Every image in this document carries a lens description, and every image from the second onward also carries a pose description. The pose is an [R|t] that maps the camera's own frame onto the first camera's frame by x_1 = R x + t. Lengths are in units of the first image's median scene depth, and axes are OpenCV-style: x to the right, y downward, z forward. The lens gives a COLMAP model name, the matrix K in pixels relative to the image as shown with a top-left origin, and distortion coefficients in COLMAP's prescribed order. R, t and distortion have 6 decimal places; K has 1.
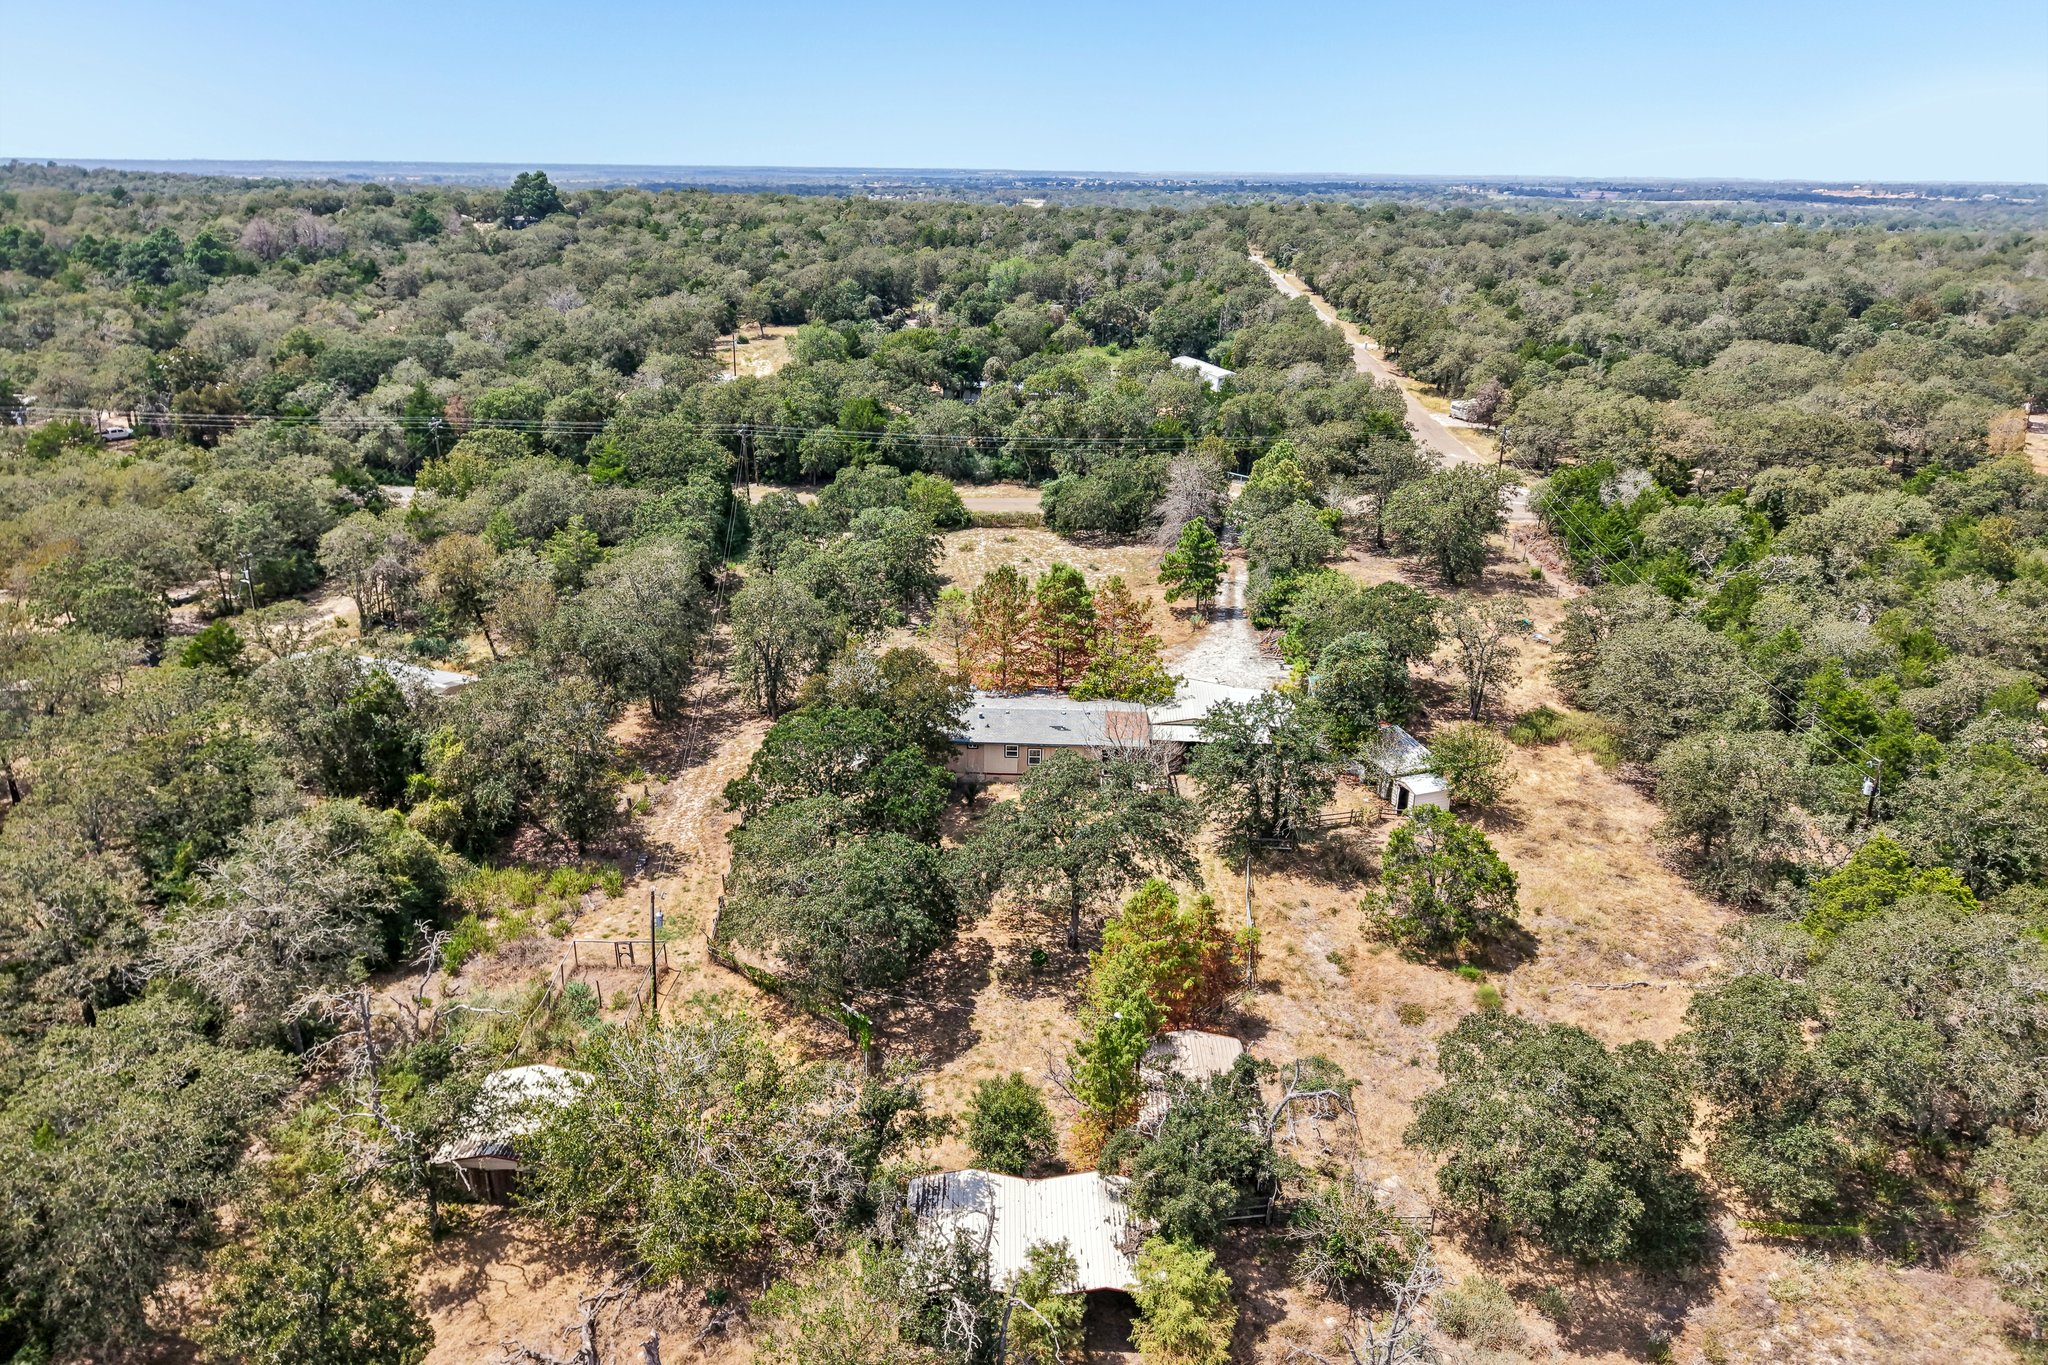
lens RADIAL K [[1370.6, 0, 1007.4], [0, 1370.6, 689.0], [0, 0, 1]] dist [0.017704, -0.023486]
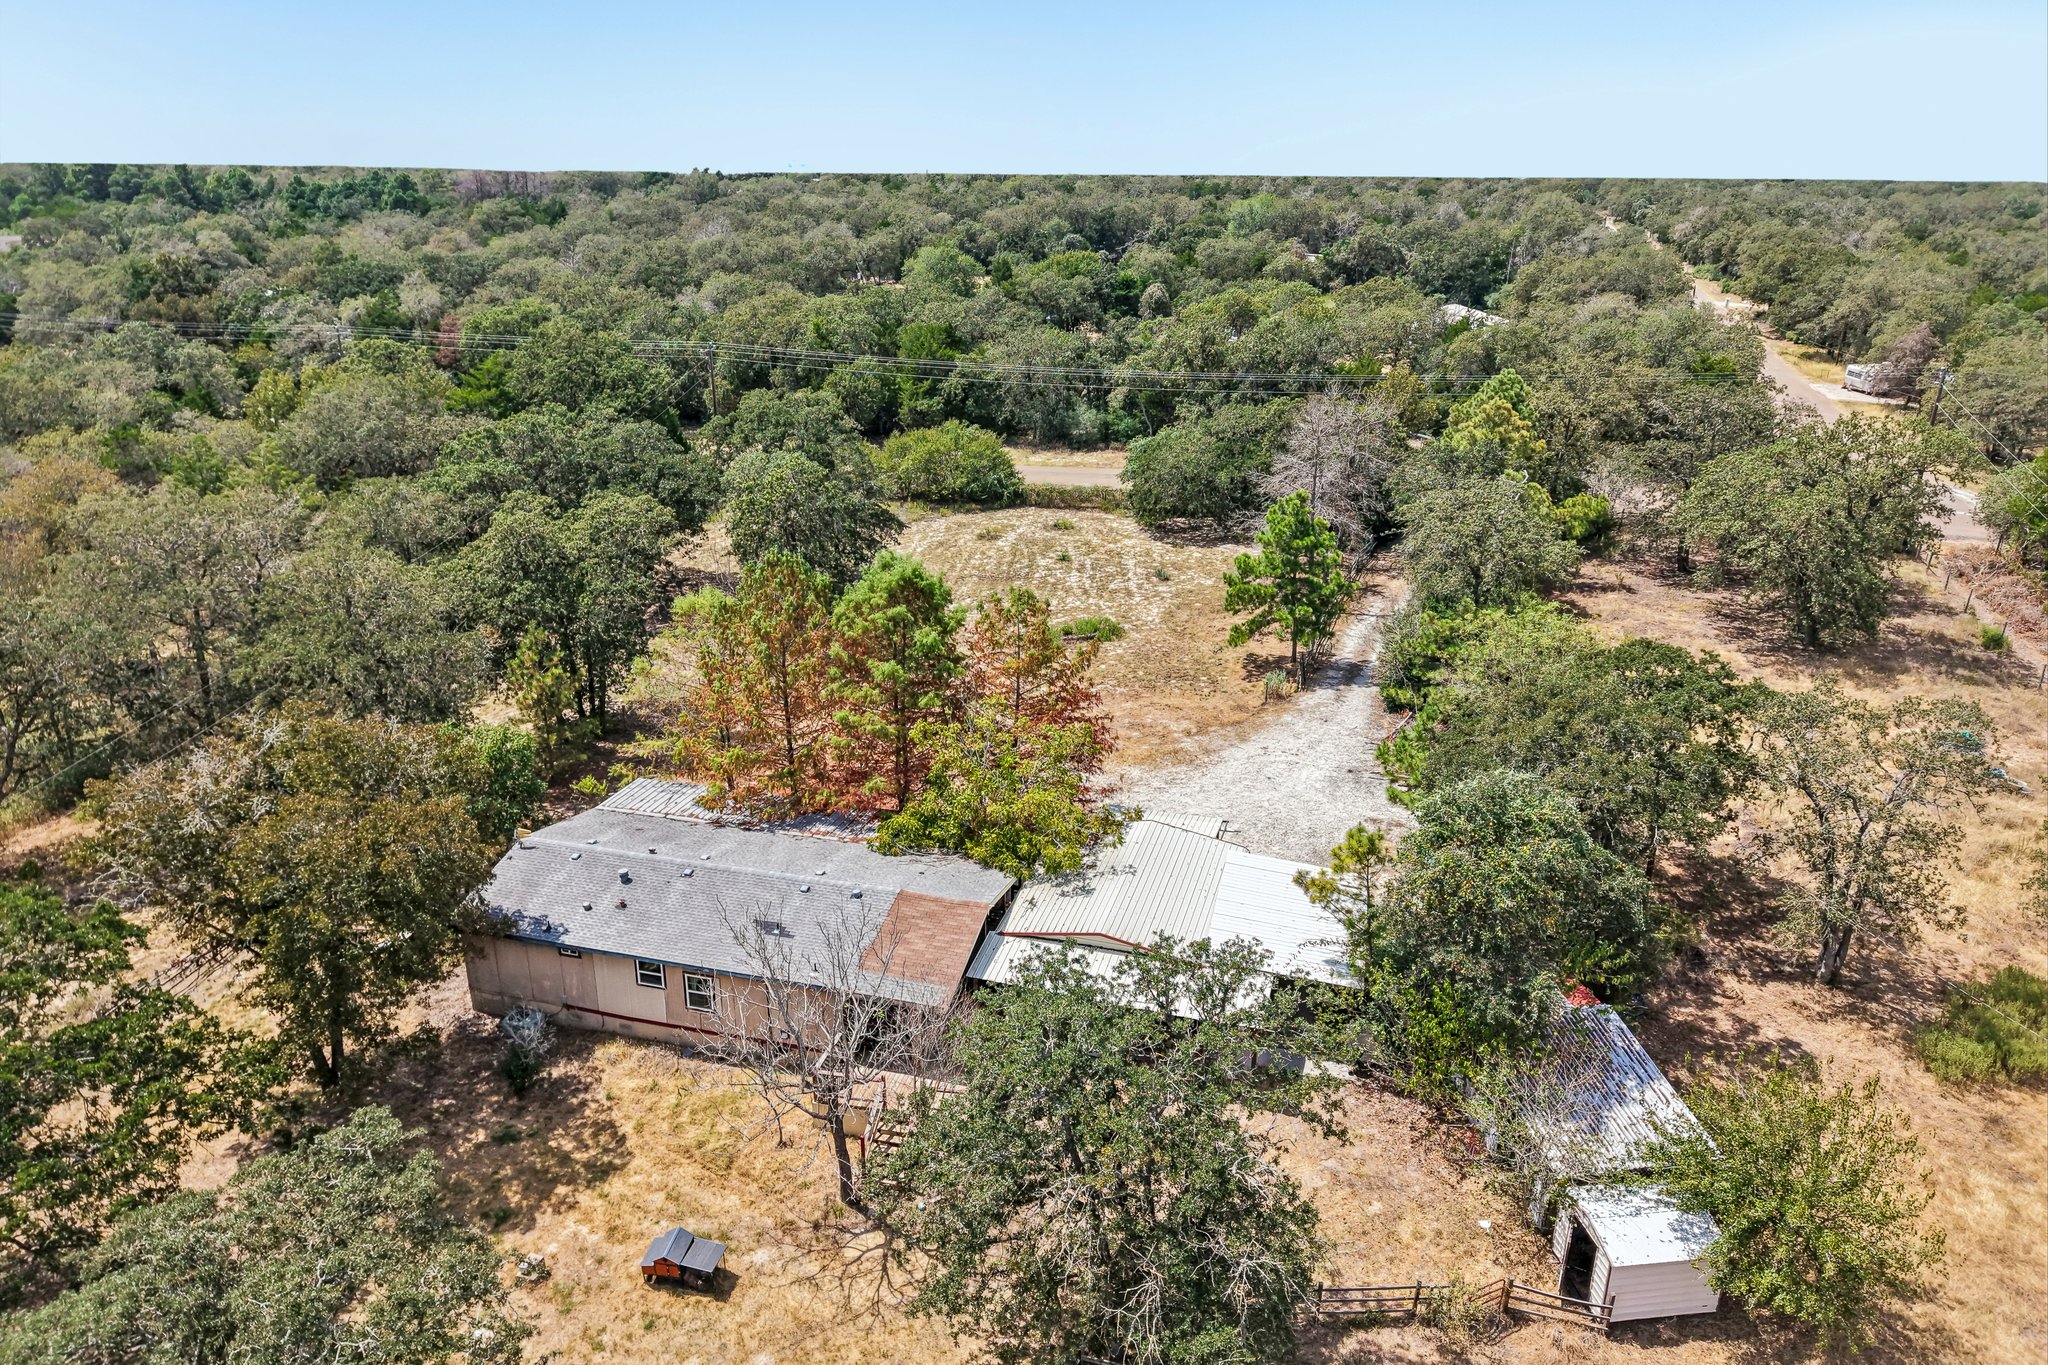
lens RADIAL K [[1370.6, 0, 1025.0], [0, 1370.6, 684.3], [0, 0, 1]] dist [0.017704, -0.023486]
pose [[0.973134, 0.076139, -0.217286, 0.167010], [-0.077761, 0.996971, 0.001090, -0.045080], [0.216711, 0.015836, 0.976107, 0.482174]]
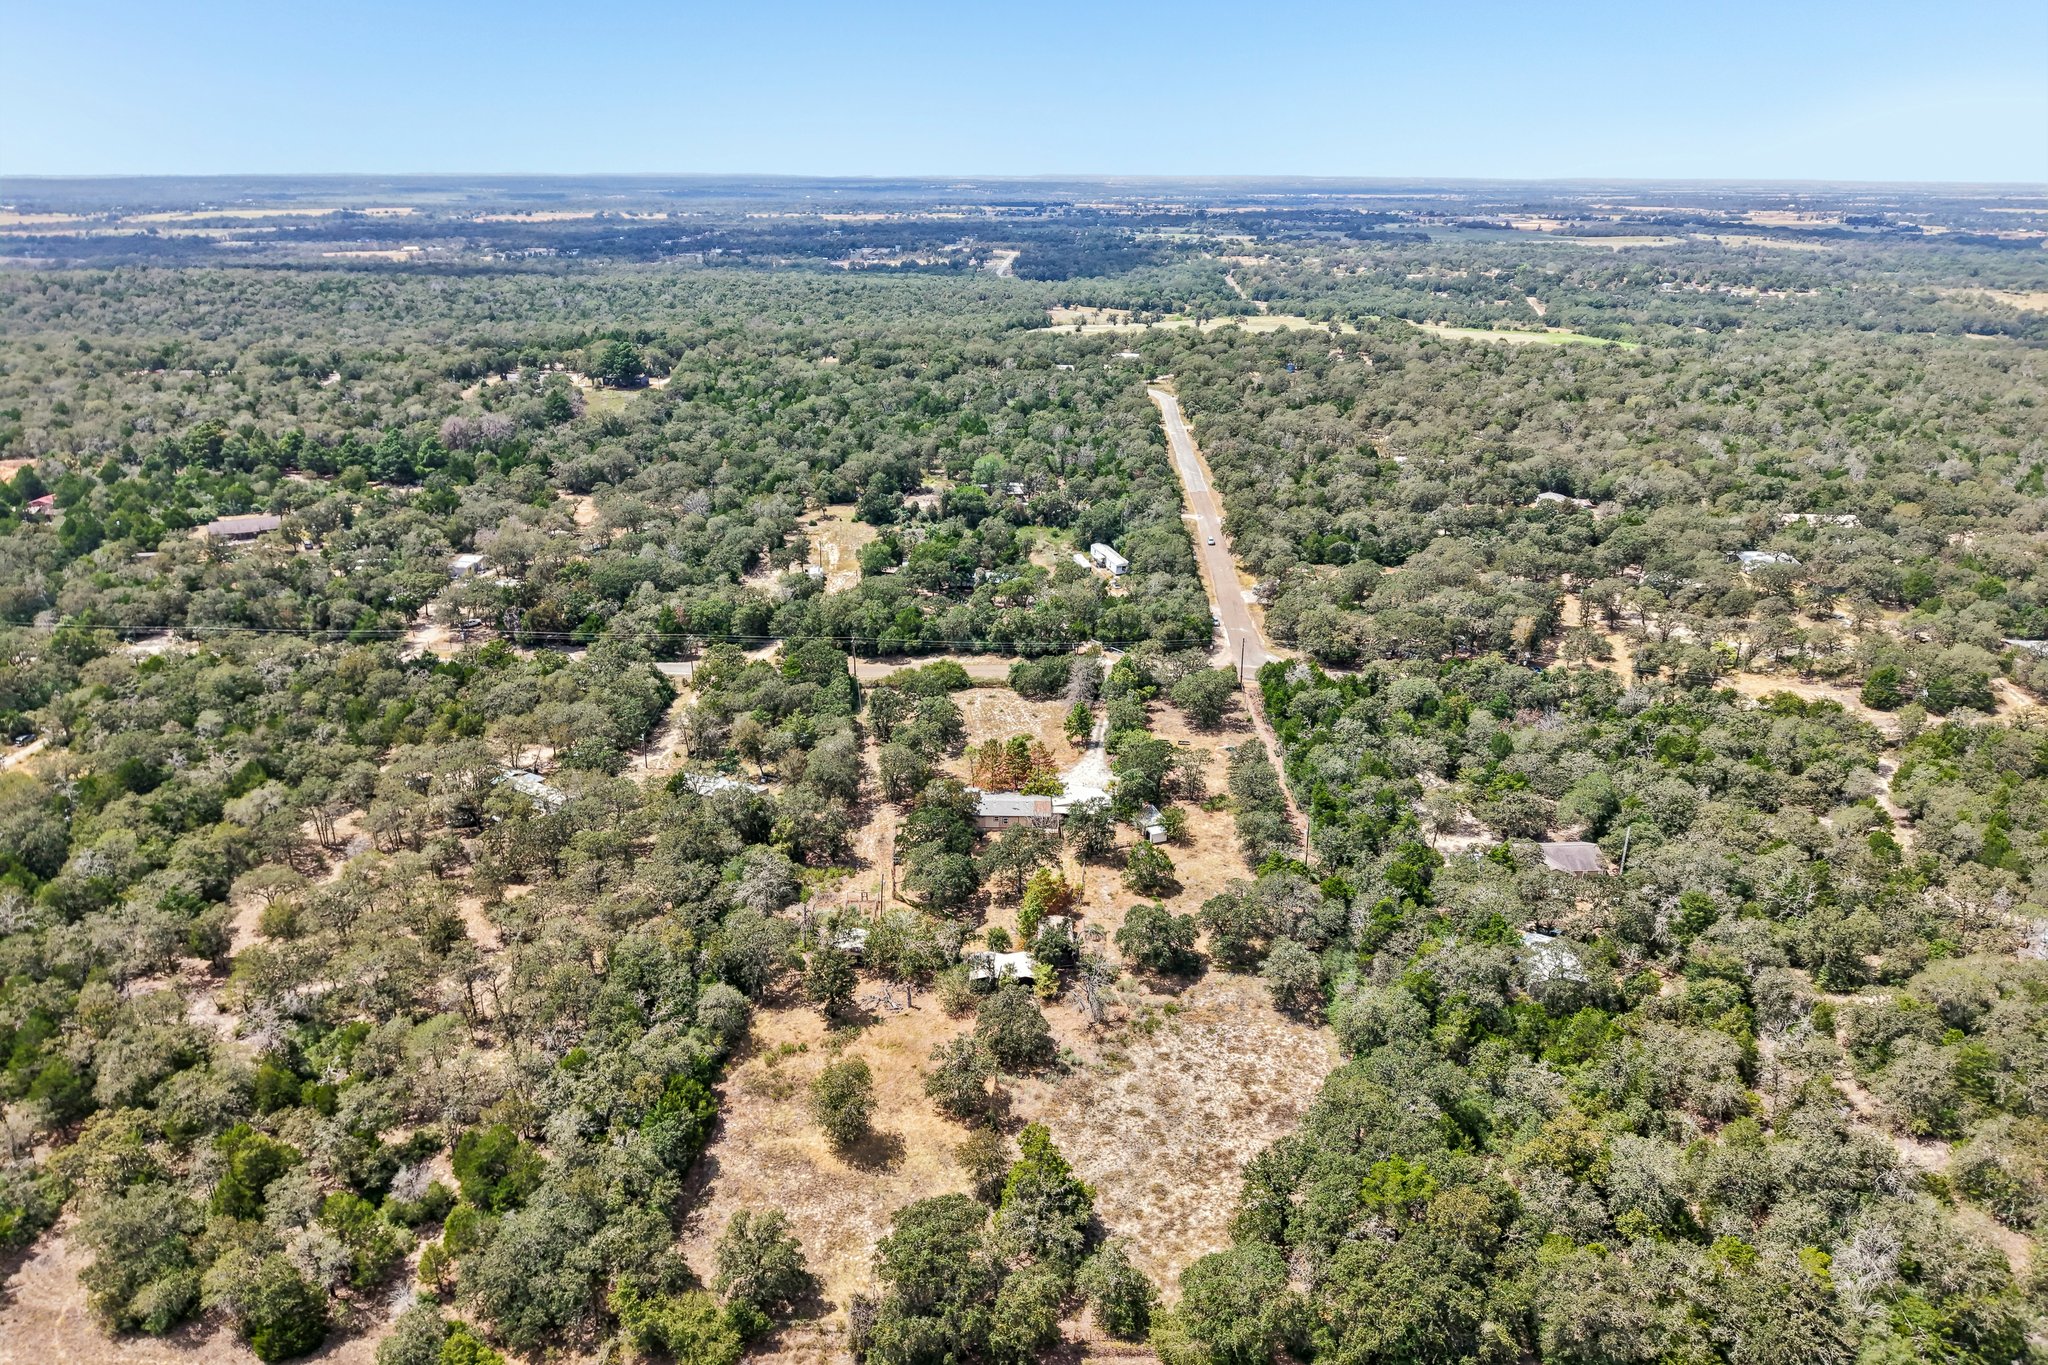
lens RADIAL K [[1370.6, 0, 1029.6], [0, 1370.6, 679.2], [0, 0, 1]] dist [0.017704, -0.023486]
pose [[0.999351, -0.009361, 0.034786, -0.017054], [0.009552, 0.999940, -0.005318, -0.158259], [-0.034734, 0.005647, 0.999381, -1.224854]]
